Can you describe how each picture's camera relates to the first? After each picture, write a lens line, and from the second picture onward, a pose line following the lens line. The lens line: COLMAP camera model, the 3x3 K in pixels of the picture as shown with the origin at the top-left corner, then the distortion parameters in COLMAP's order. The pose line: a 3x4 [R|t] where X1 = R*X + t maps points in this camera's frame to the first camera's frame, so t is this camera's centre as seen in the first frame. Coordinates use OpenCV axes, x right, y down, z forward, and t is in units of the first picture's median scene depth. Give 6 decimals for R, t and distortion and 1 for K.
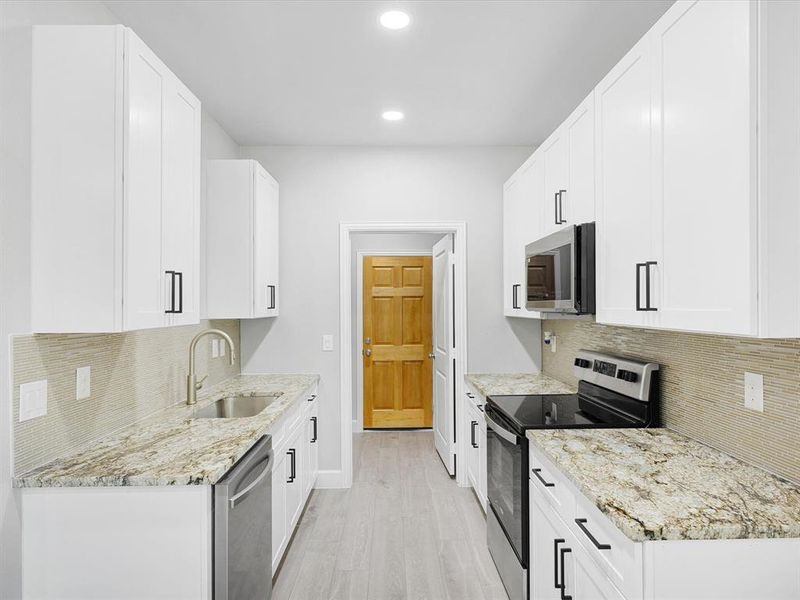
lens RADIAL K [[469.3, 0, 400.9], [0, 469.3, 303.1], [0, 0, 1]] dist [-0.002805, -0.000871]
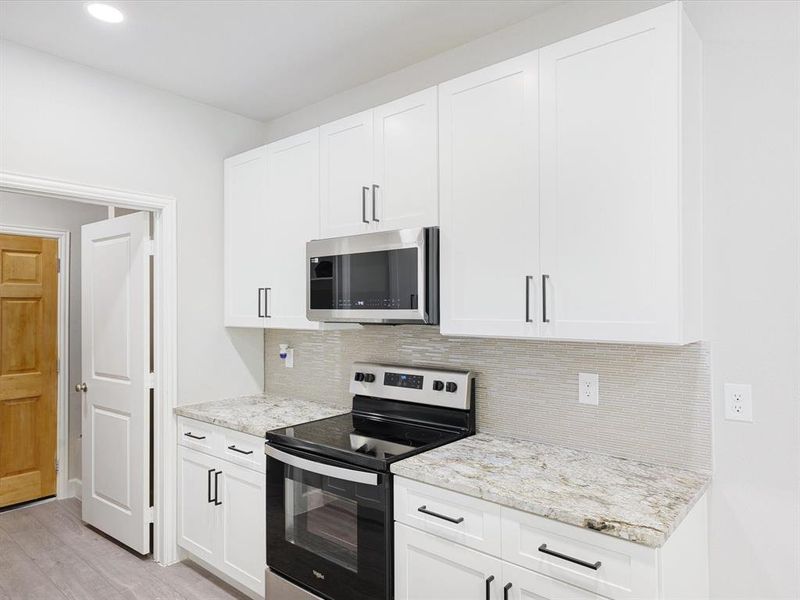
lens RADIAL K [[519.1, 0, 400.0], [0, 519.1, 300.0], [0, 0, 1]] dist [0.007564, 0.001881]
pose [[0.671200, 0.011956, 0.741180, -0.303084], [-0.004328, 0.999916, -0.012211, -0.009751], [-0.741264, 0.004988, 0.671195, 0.262109]]
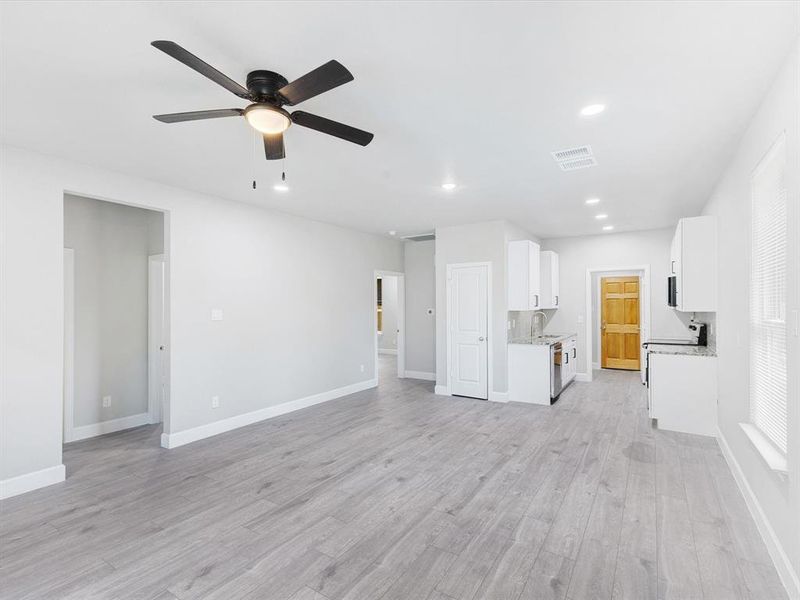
lens RADIAL K [[391.7, 0, 398.4], [0, 391.7, 303.6], [0, 0, 1]] dist [0.003792, 0.000507]
pose [[0.828480, -0.003928, -0.560005, 0.253638], [0.008464, 0.999949, 0.005508, -0.019492], [0.559955, -0.009303, 0.828471, -1.522684]]
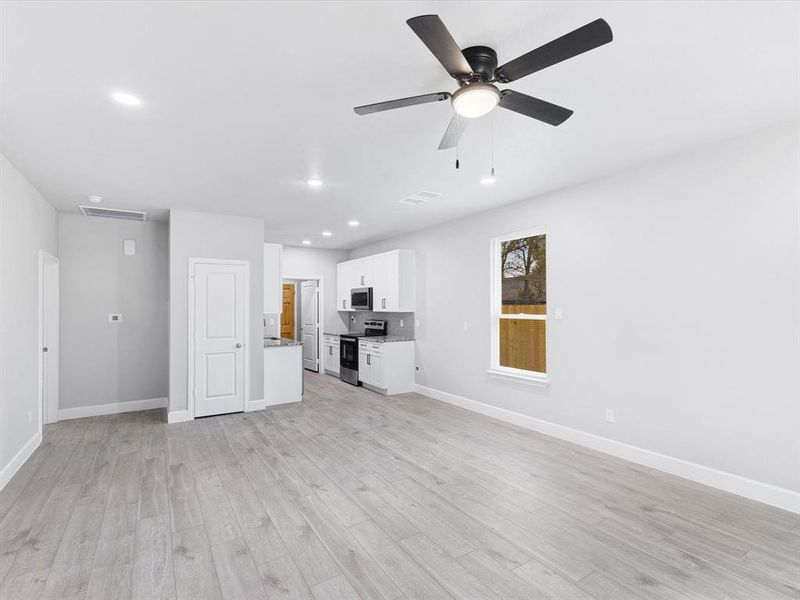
lens RADIAL K [[389.0, 0, 407.4], [0, 389.0, 303.7], [0, 0, 1]] dist [-0.000451, -0.000203]
pose [[0.848231, 0.002933, 0.529618, -0.857380], [-0.001442, 0.999994, -0.003228, -0.010454], [-0.529624, 0.001975, 0.848230, -1.555961]]
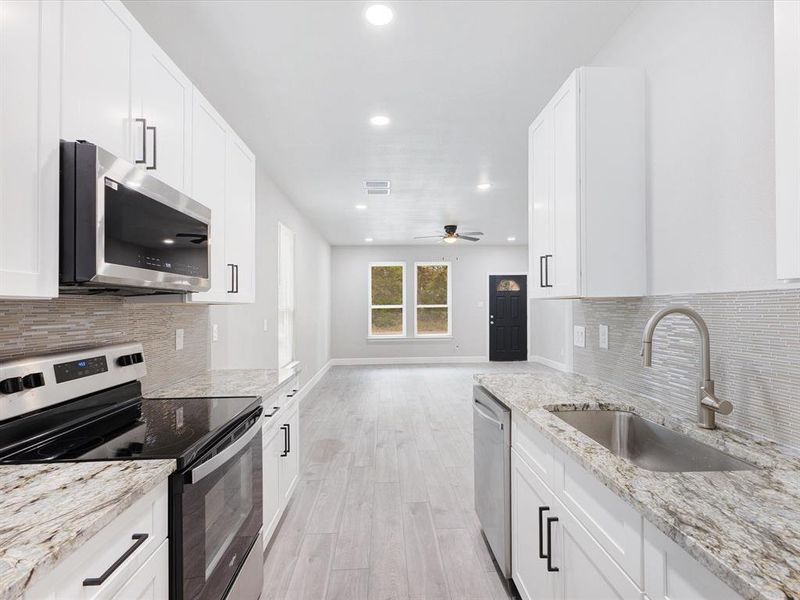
lens RADIAL K [[391.7, 0, 398.4], [0, 391.7, 303.6], [0, 0, 1]] dist [0.003792, 0.000507]
pose [[-0.999723, 0.017988, -0.015188, -0.033177], [0.018230, 0.999706, -0.015995, 0.050931], [0.014896, -0.016268, -0.999757, 1.398275]]
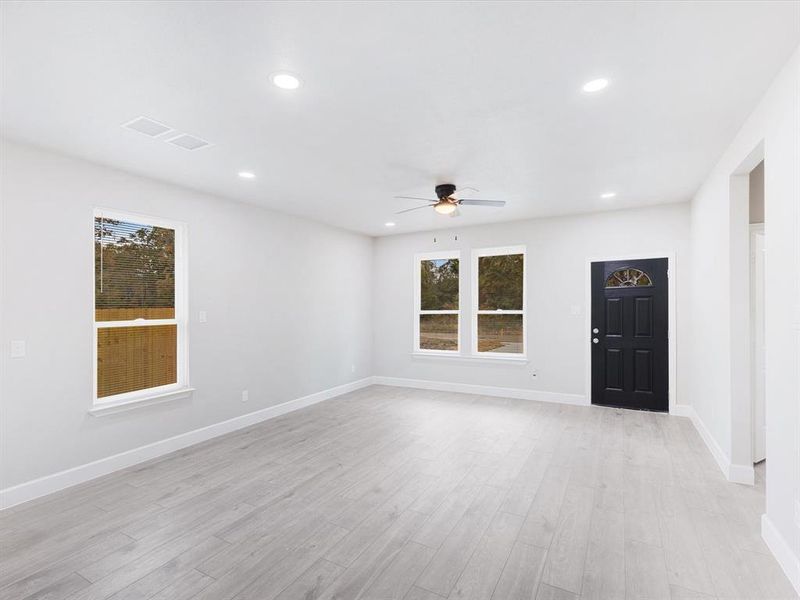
lens RADIAL K [[391.7, 0, 398.4], [0, 391.7, 303.6], [0, 0, 1]] dist [0.003792, 0.000507]
pose [[-0.862641, 0.018410, 0.505482, -0.995113], [0.012187, 0.999804, -0.015617, 0.003578], [-0.505670, -0.007312, -0.862696, 0.344208]]
